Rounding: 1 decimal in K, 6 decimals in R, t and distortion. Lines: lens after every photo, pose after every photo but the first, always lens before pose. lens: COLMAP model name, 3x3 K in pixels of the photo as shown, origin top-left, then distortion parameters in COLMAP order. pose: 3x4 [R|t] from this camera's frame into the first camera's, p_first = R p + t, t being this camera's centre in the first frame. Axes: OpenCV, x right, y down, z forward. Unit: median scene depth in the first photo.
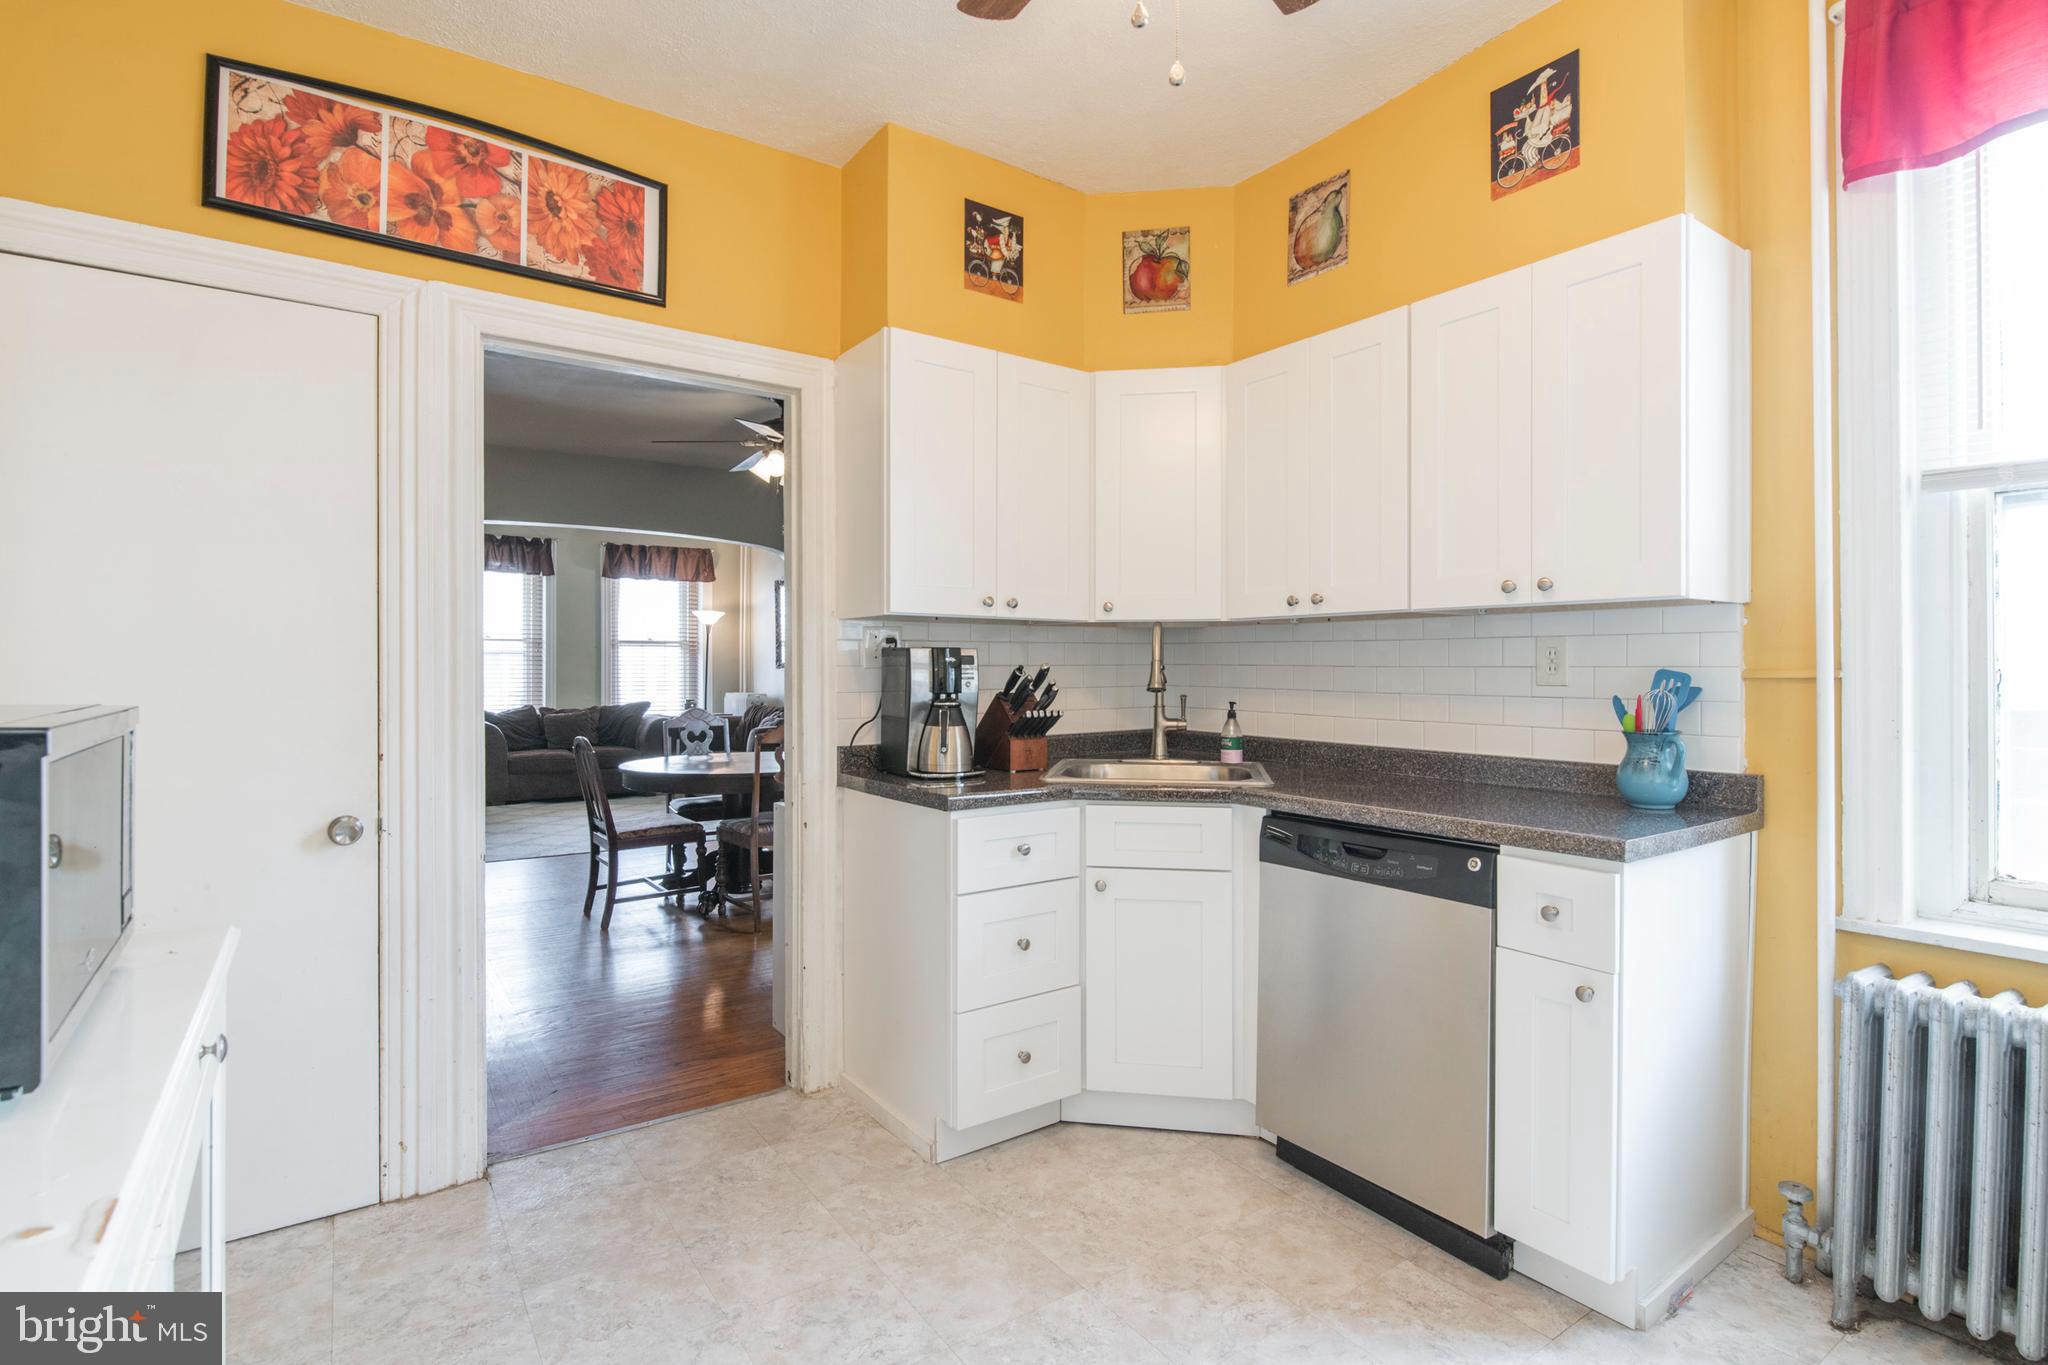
lens RADIAL K [[971.2, 0, 1033.6], [0, 971.2, 667.9], [0, 0, 1]] dist [-0.018118, -0.000277]
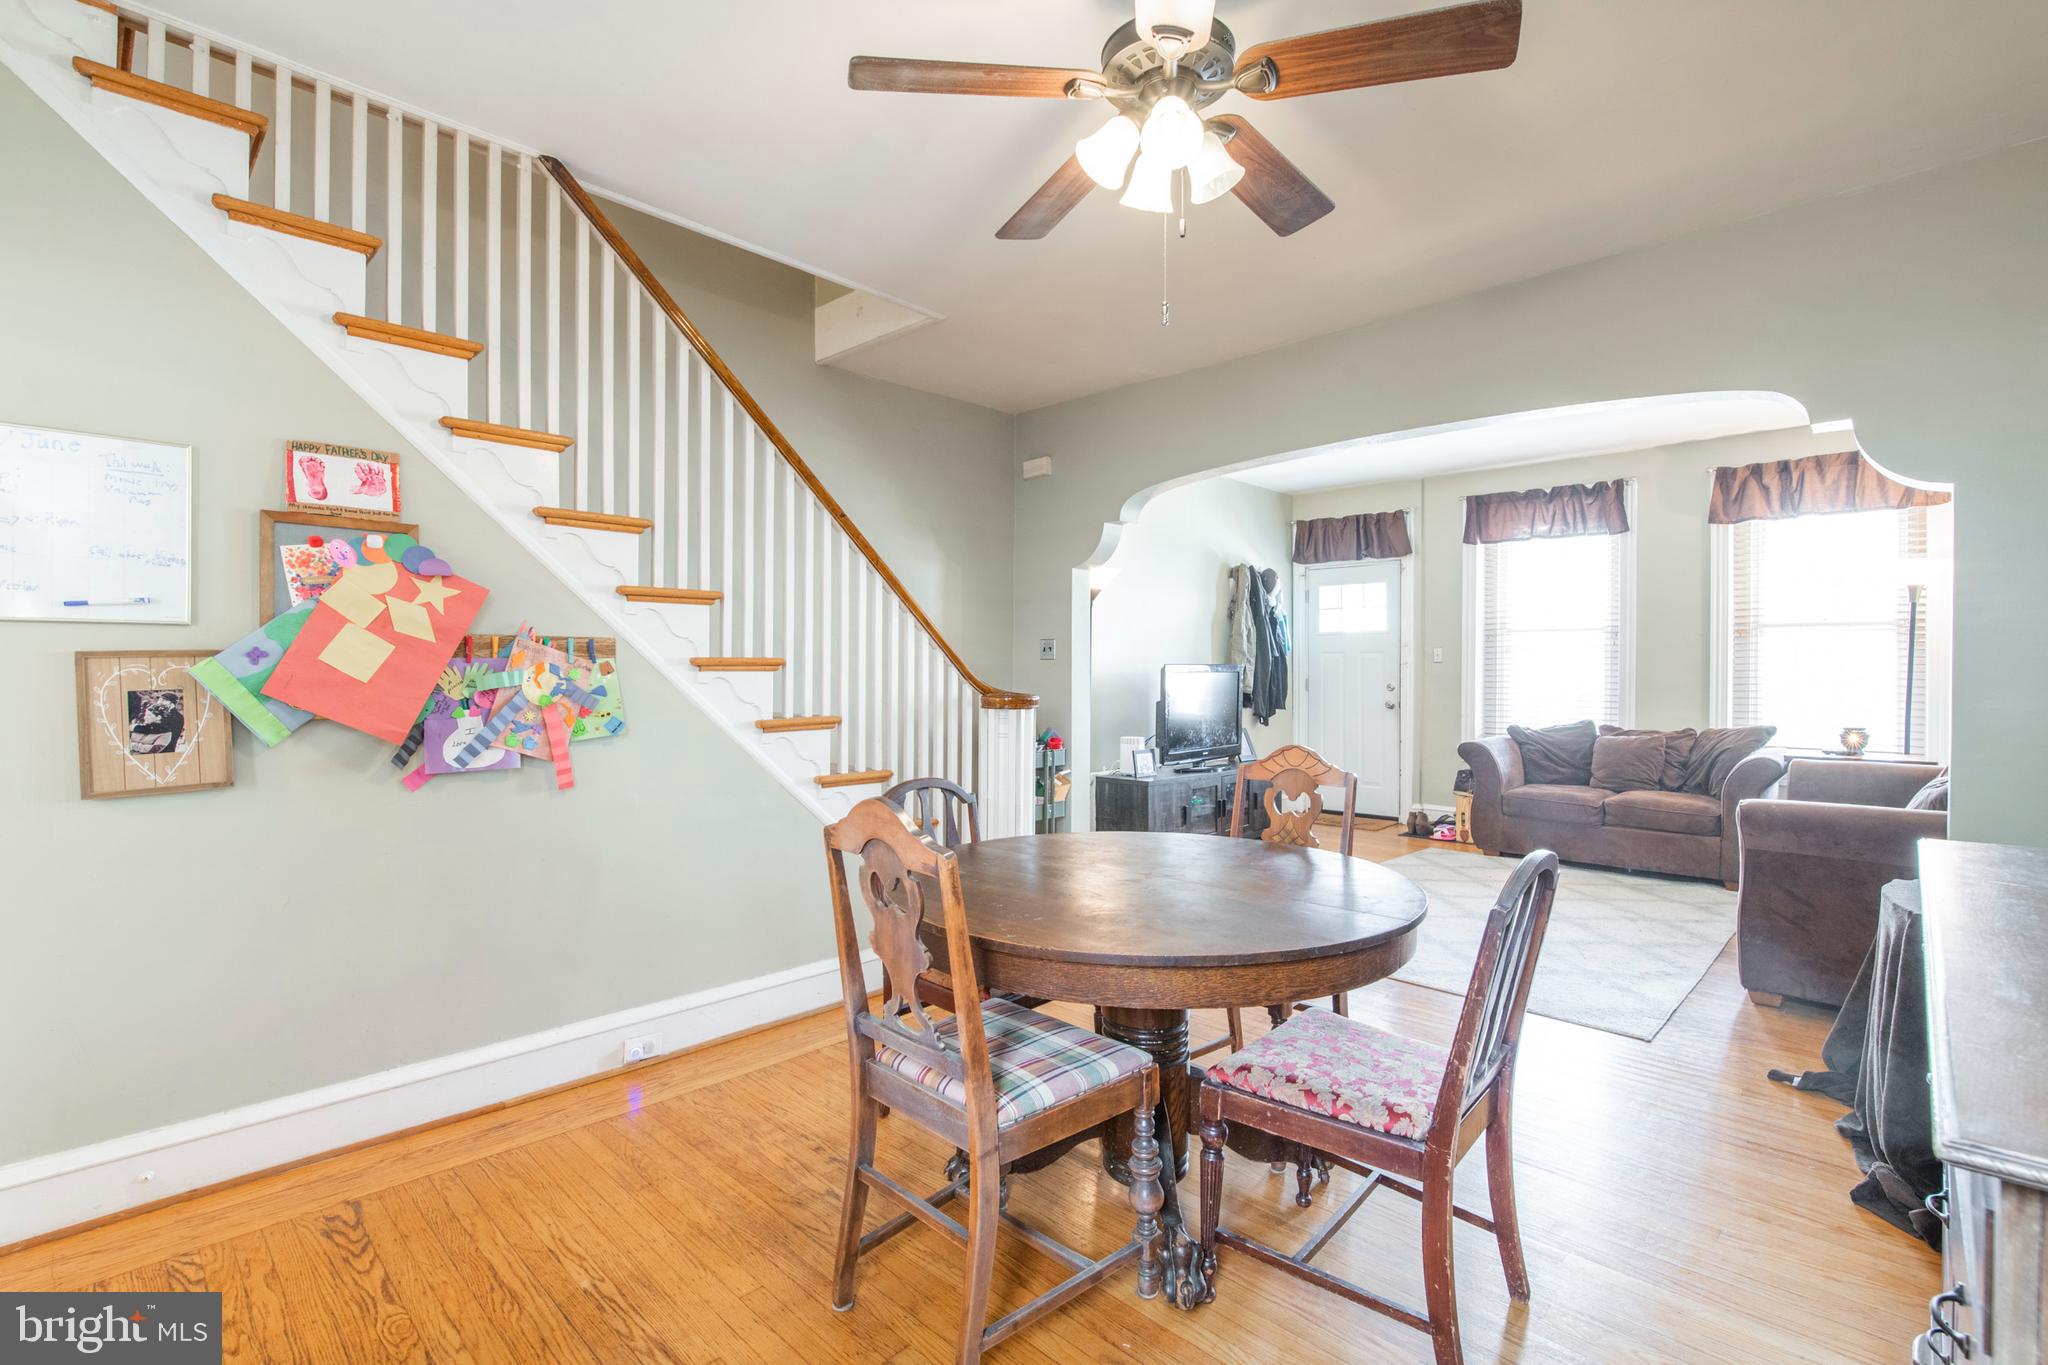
lens RADIAL K [[909.1, 0, 1064.9], [0, 909.1, 674.9], [0, 0, 1]] dist [-0.010637, -0.002386]
pose [[0.212185, 0.007226, -0.977203, 0.040588], [-0.000238, 0.999973, 0.007343, 0.000191], [0.977229, -0.001325, 0.212181, 0.462587]]
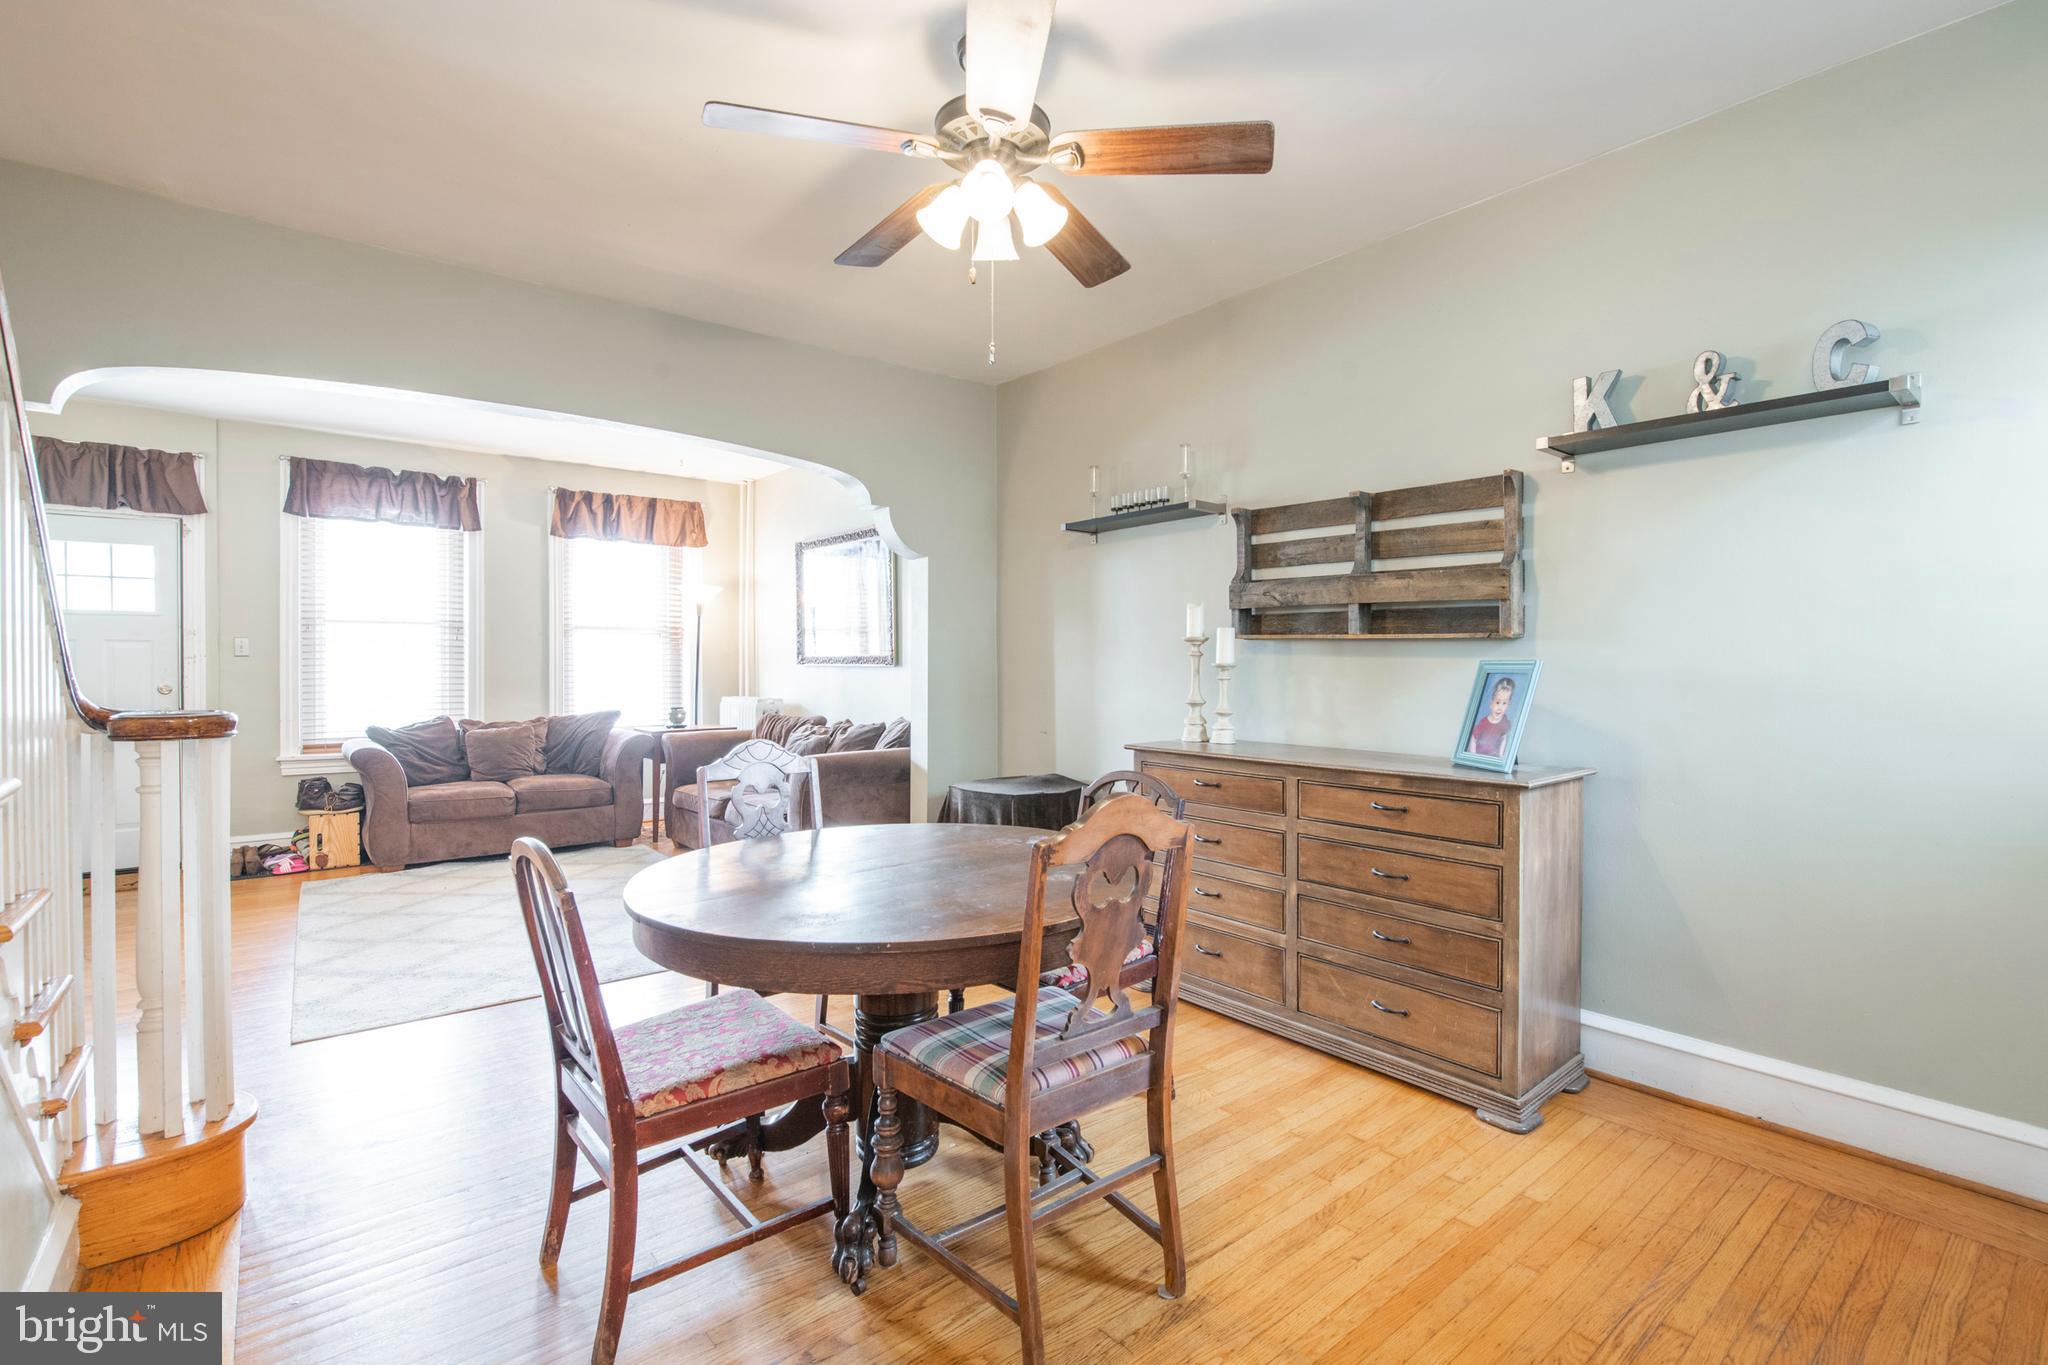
lens RADIAL K [[909.1, 0, 1007.9], [0, 909.1, 666.8], [0, 0, 1]] dist [-0.010637, -0.002386]
pose [[0.998214, 0.000746, 0.059735, -0.148354], [-0.001080, 0.999984, 0.005555, -0.001232], [-0.059730, -0.005610, 0.998199, 0.310520]]
